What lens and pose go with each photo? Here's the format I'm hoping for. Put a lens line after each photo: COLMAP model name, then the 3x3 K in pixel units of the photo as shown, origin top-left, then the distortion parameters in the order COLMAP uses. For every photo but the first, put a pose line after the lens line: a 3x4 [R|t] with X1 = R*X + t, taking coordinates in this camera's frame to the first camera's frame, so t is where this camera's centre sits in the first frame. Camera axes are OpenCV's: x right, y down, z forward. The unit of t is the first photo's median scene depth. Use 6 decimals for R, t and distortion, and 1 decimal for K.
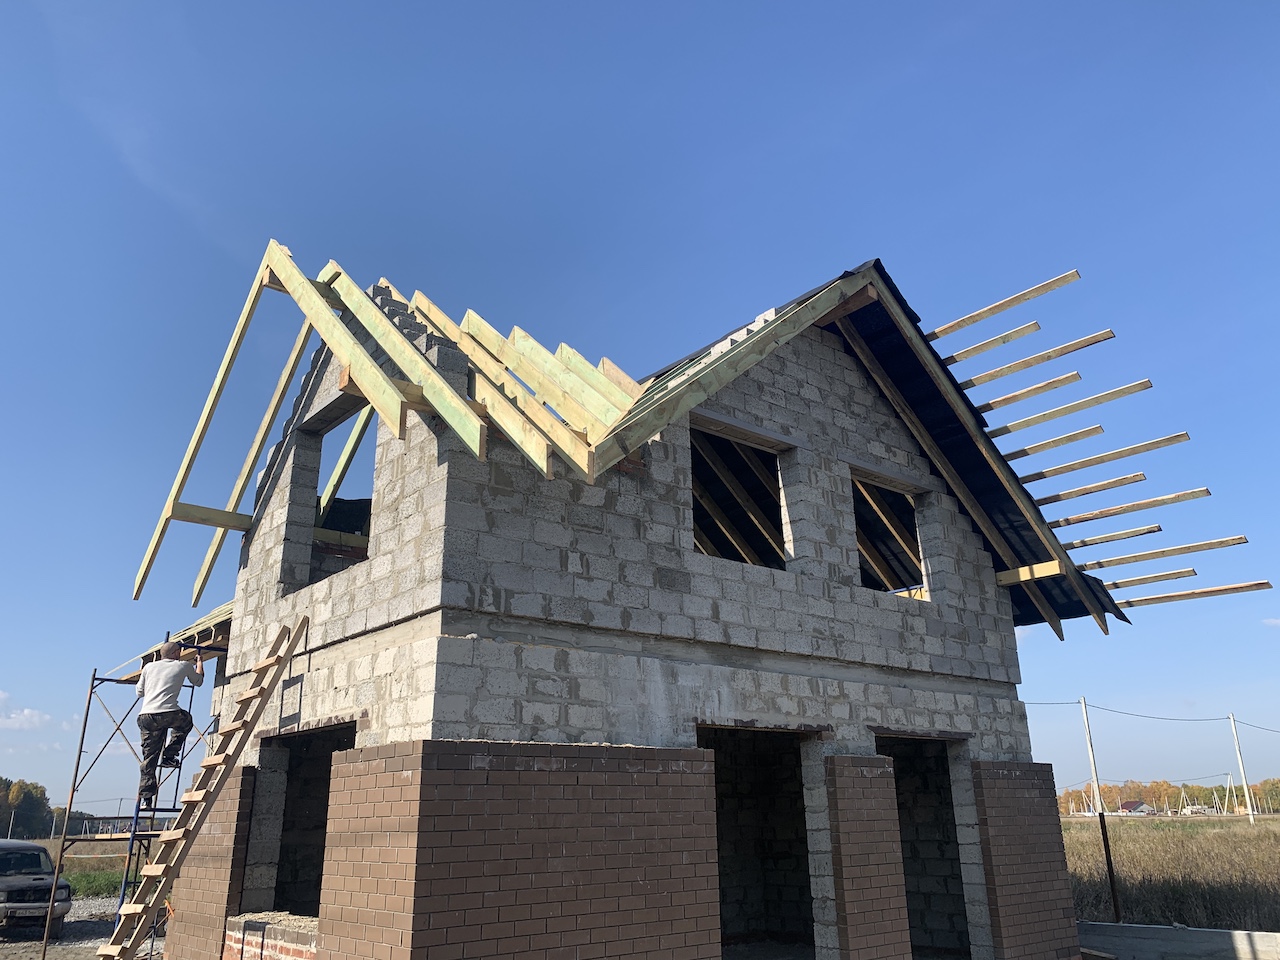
lens RADIAL K [[976.4, 0, 643.1], [0, 976.4, 486.4], [0, 0, 1]] dist [0.030358, -0.028238]
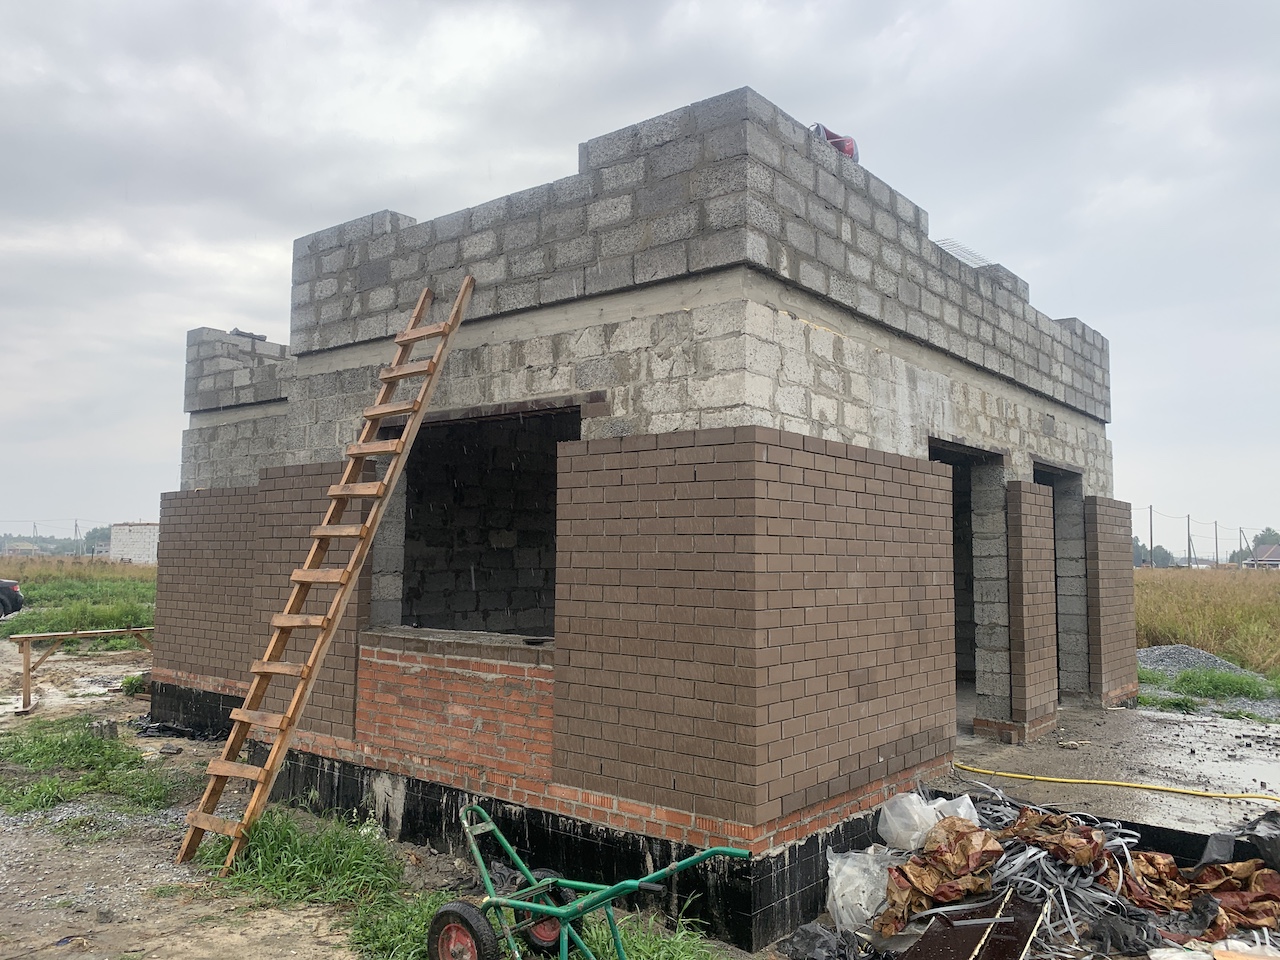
lens RADIAL K [[976.4, 0, 637.3], [0, 976.4, 472.4], [0, 0, 1]] dist [0.030358, -0.028238]
pose [[0.982475, 0.047573, 0.180219, -0.379448], [-0.089161, 0.969035, 0.230265, 0.101094], [-0.163684, -0.242298, 0.956294, 0.208741]]
